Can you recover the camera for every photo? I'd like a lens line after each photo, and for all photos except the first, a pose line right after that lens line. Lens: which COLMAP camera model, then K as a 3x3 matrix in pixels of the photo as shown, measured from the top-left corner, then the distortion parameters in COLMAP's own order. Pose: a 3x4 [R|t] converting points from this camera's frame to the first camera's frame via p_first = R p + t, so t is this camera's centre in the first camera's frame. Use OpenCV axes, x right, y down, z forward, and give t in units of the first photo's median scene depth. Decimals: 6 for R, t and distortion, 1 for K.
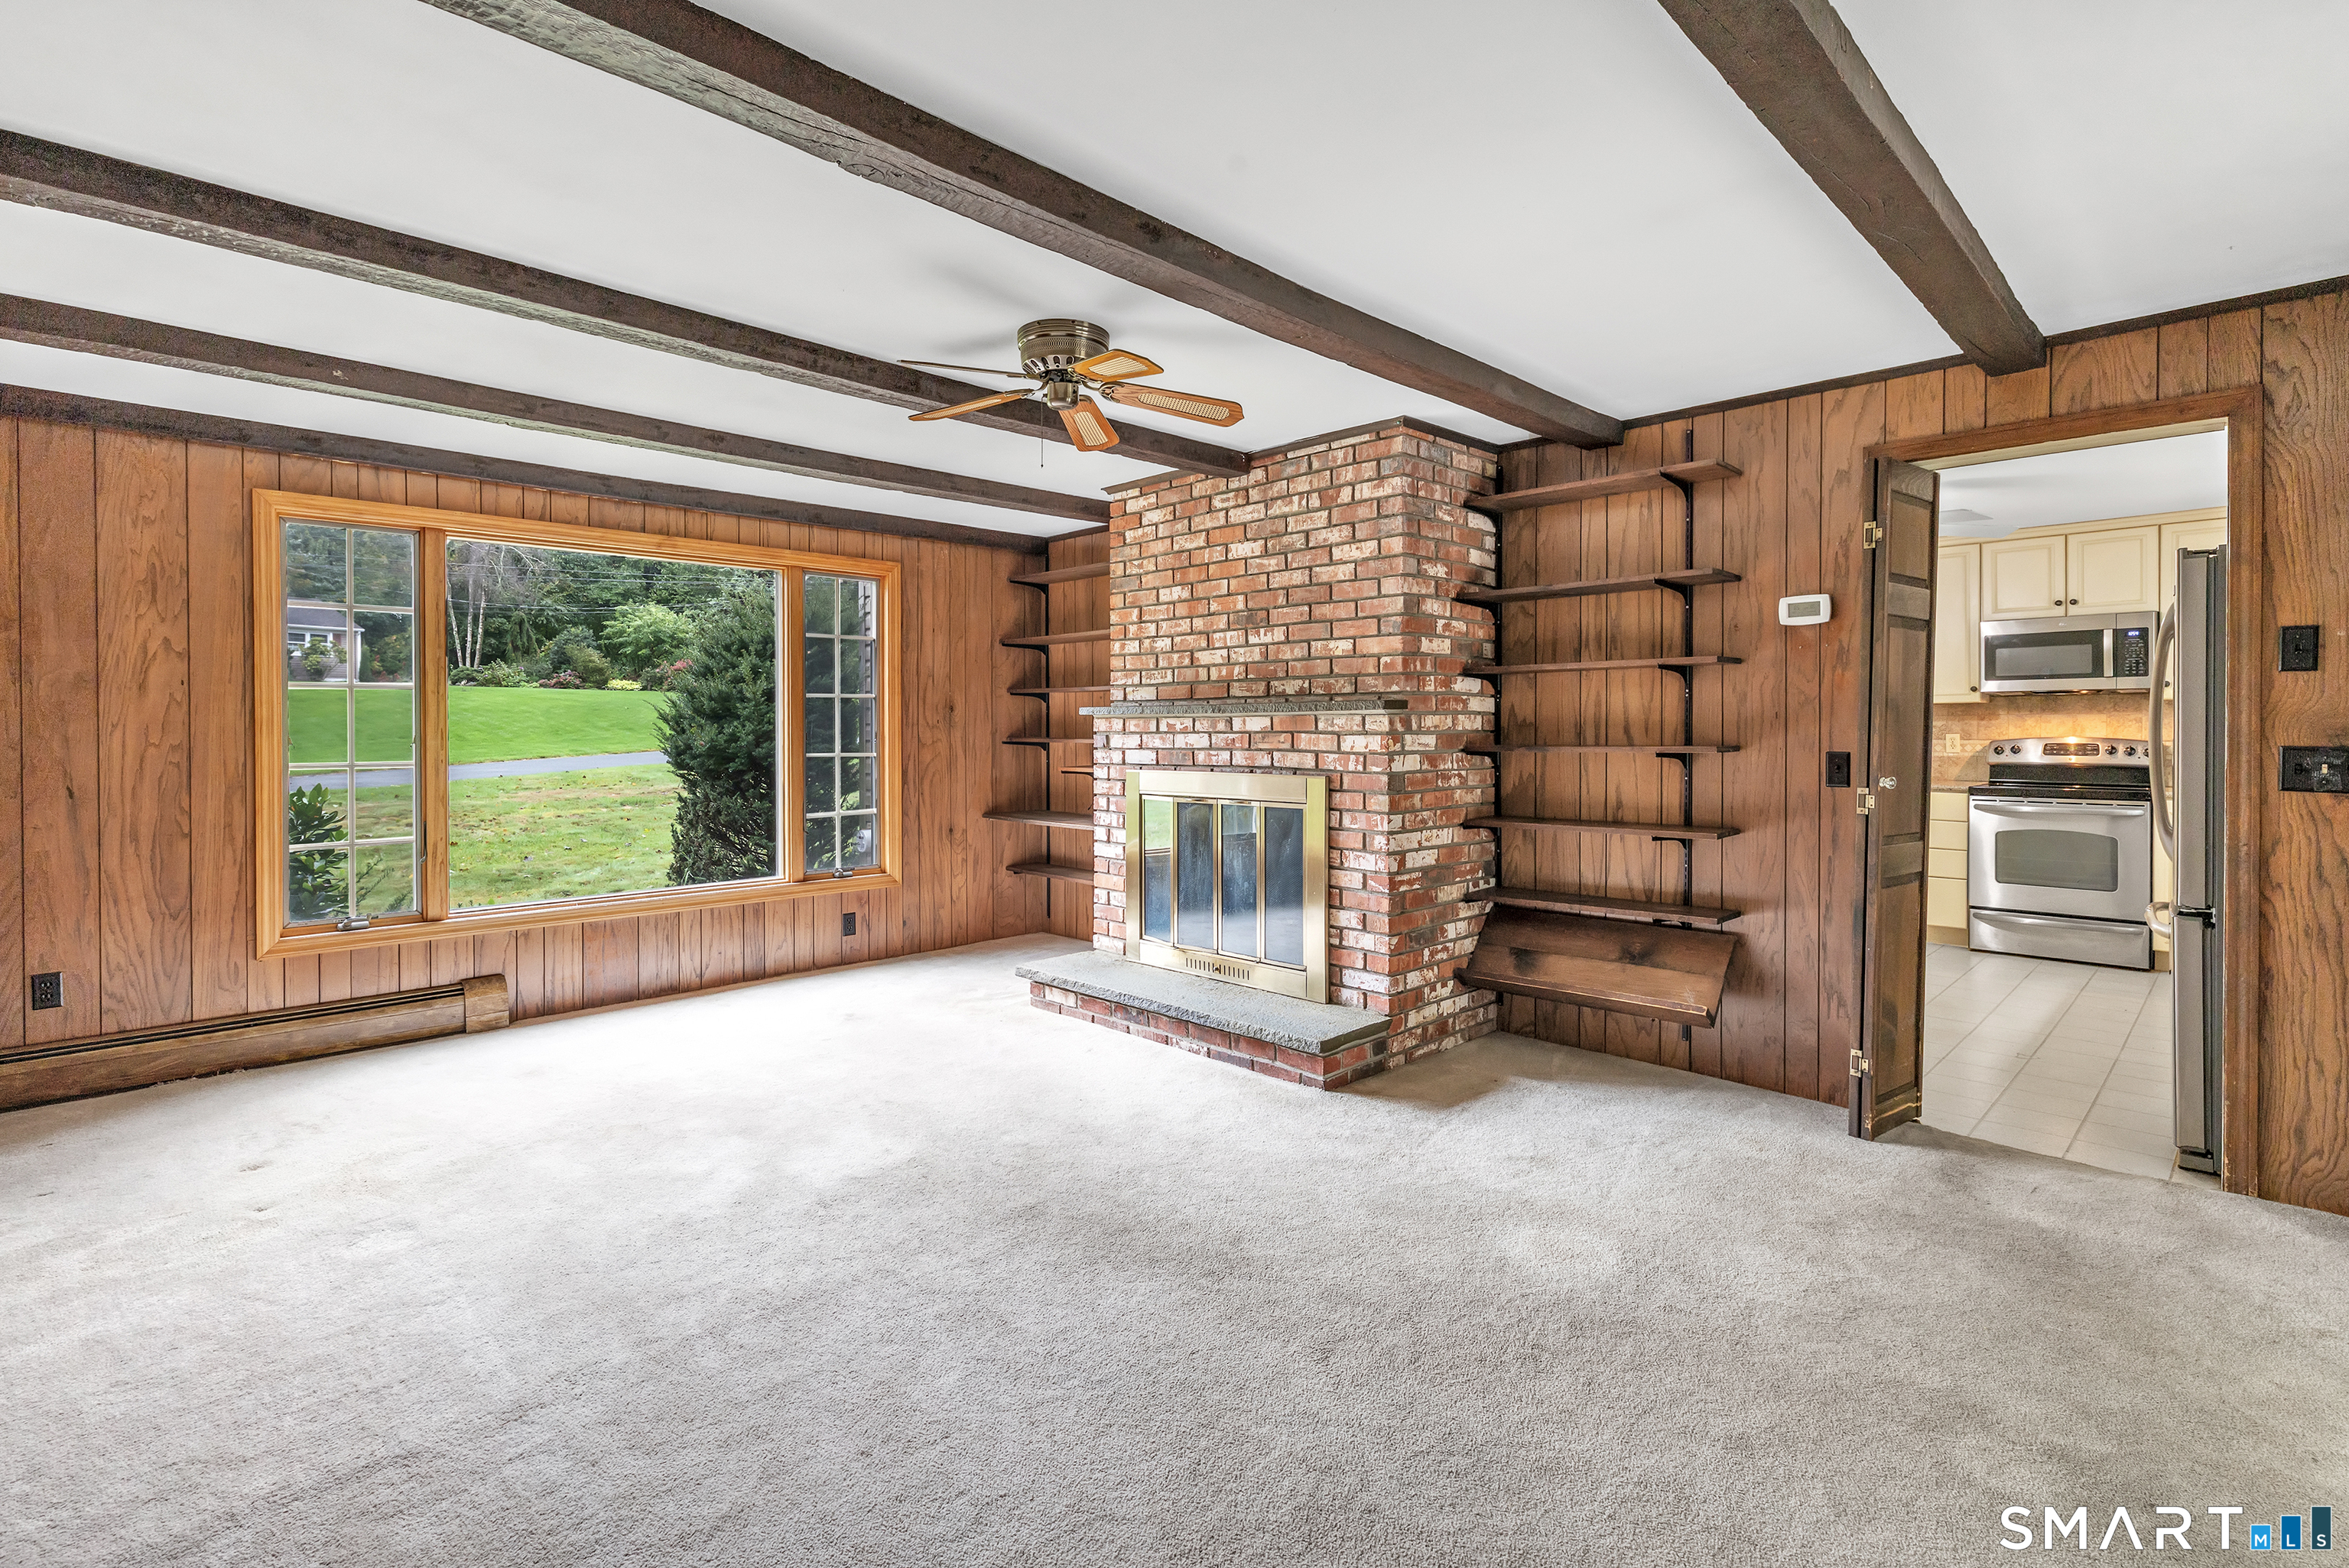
lens RADIAL K [[1105.8, 0, 1228.0], [0, 1105.8, 730.6], [0, 0, 1]] dist [-0.003151, -0.000332]
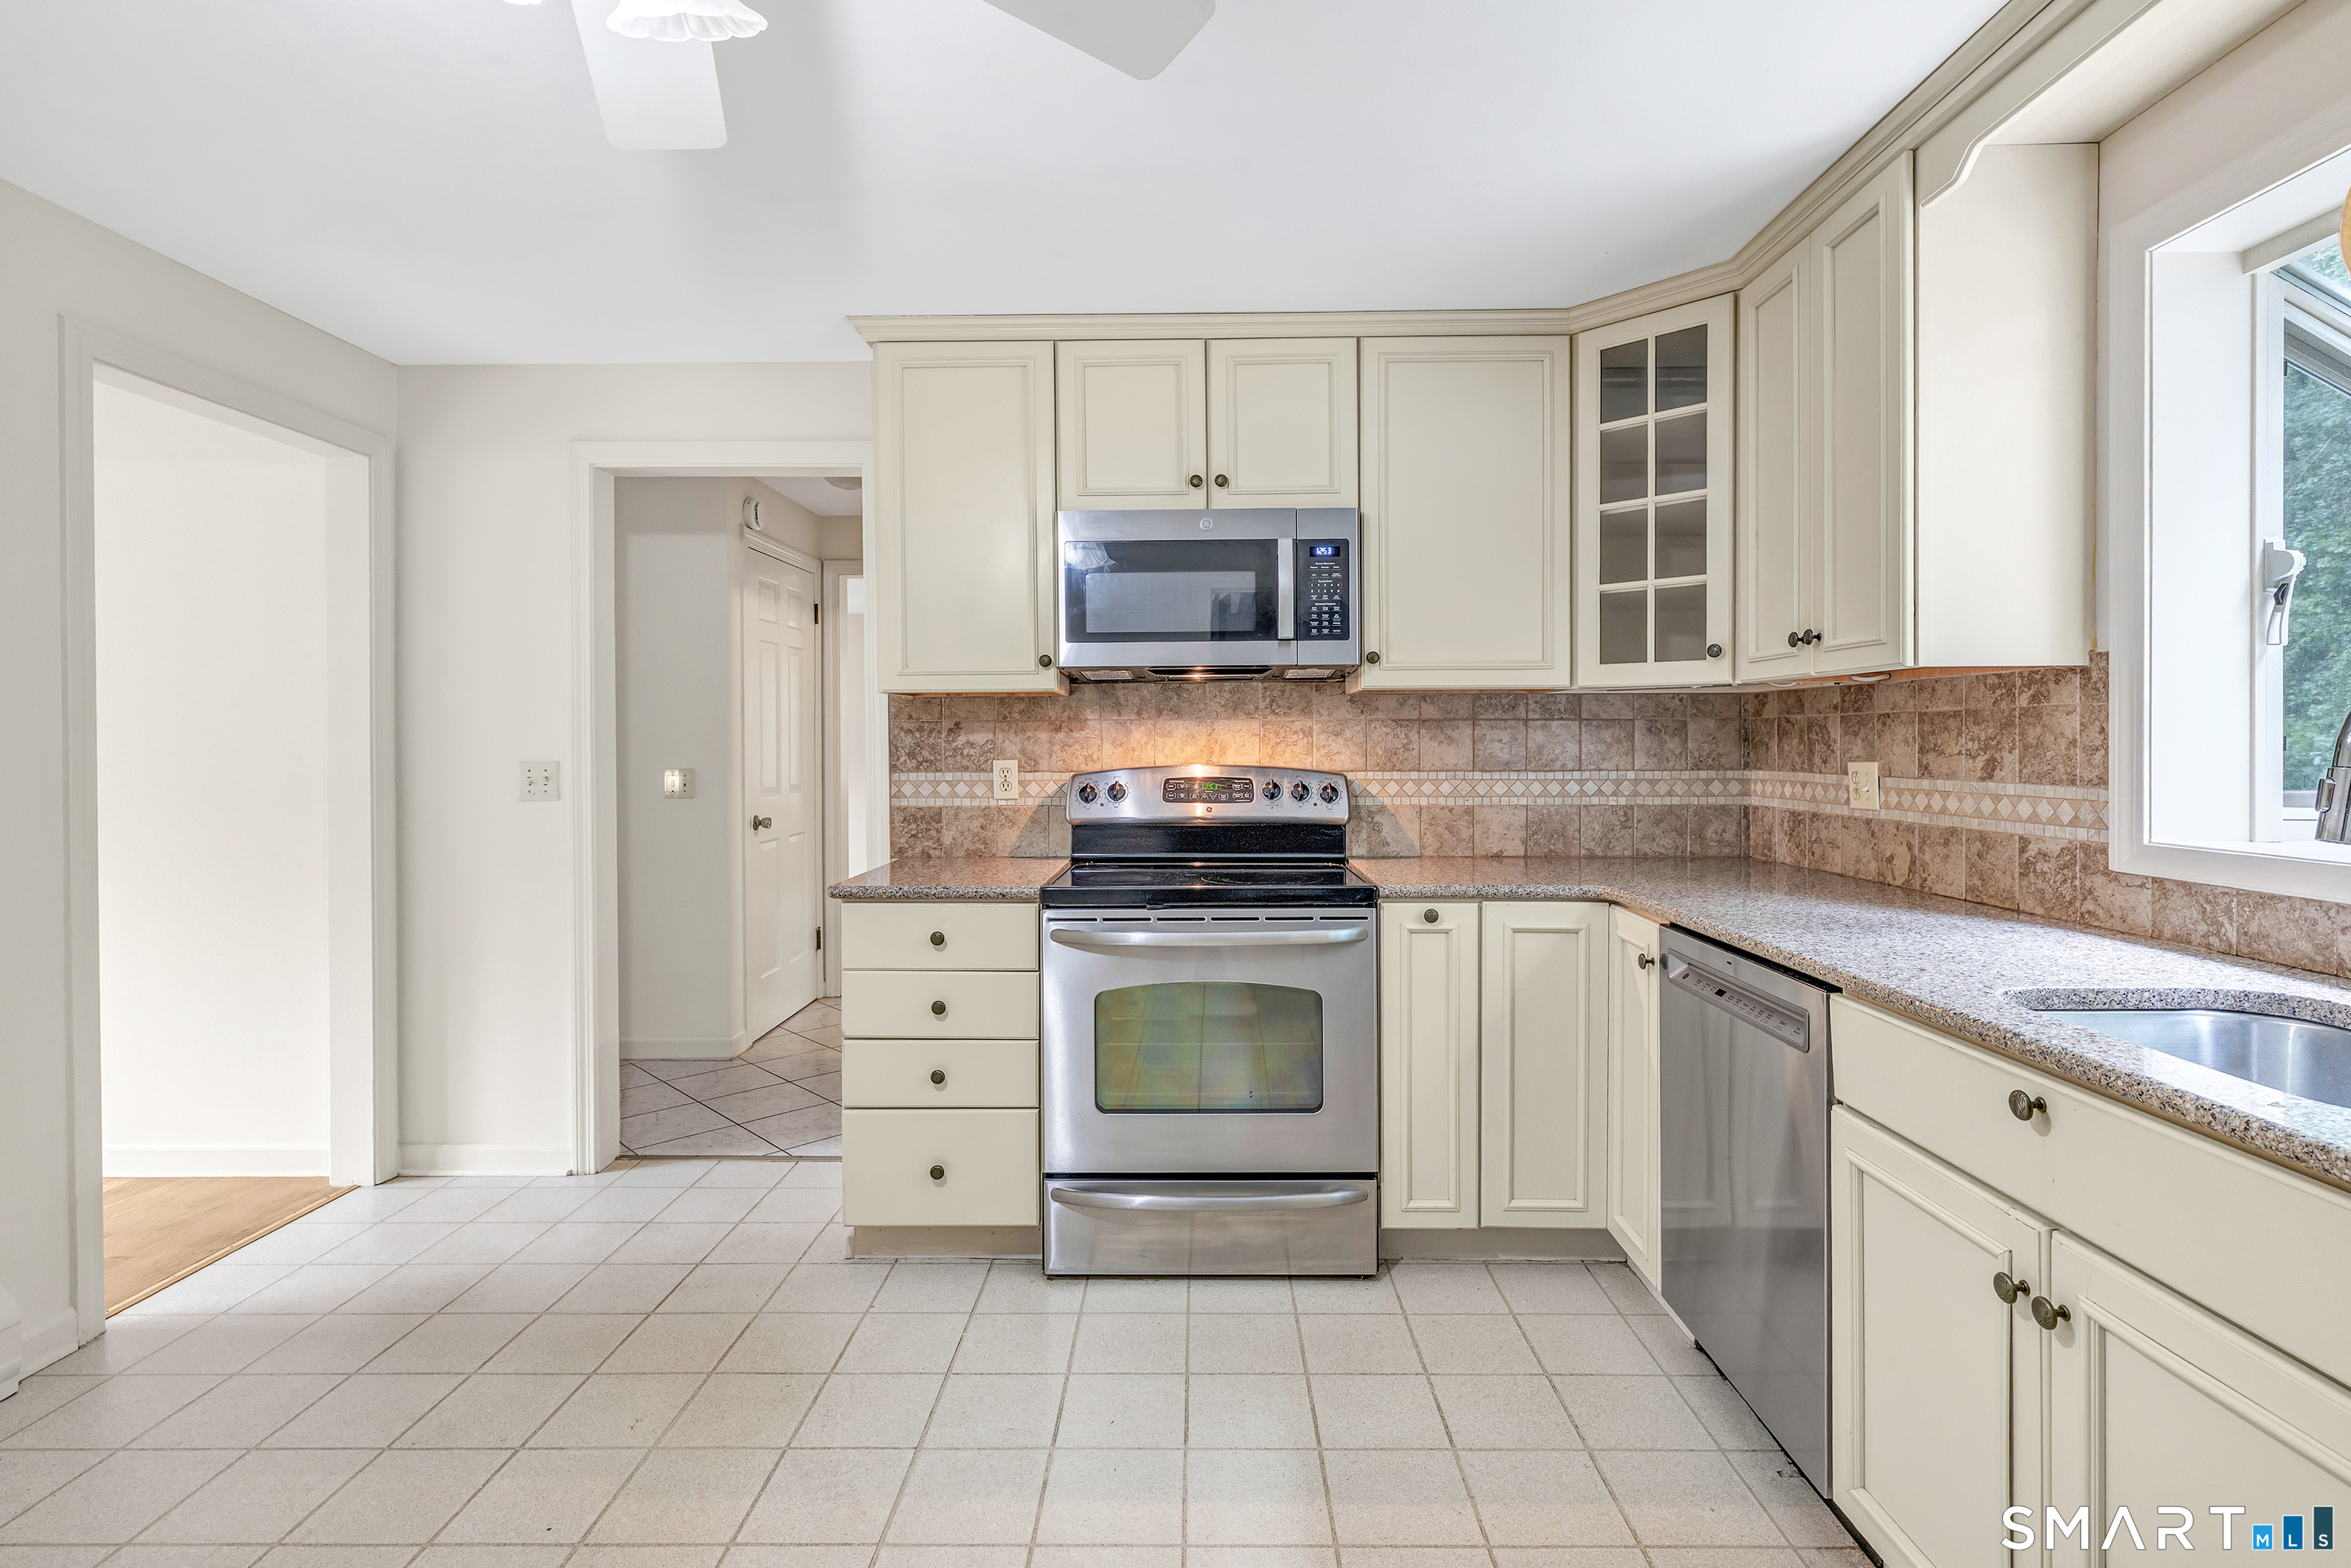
lens RADIAL K [[1106.9, 0, 1184.4], [0, 1106.9, 767.5], [0, 0, 1]] dist [-0.003151, -0.000332]
pose [[0.732881, -0.005603, 0.680333, 0.334434], [0.000370, 0.999969, 0.007837, 0.002370], [-0.680356, -0.005492, 0.732861, 0.514691]]
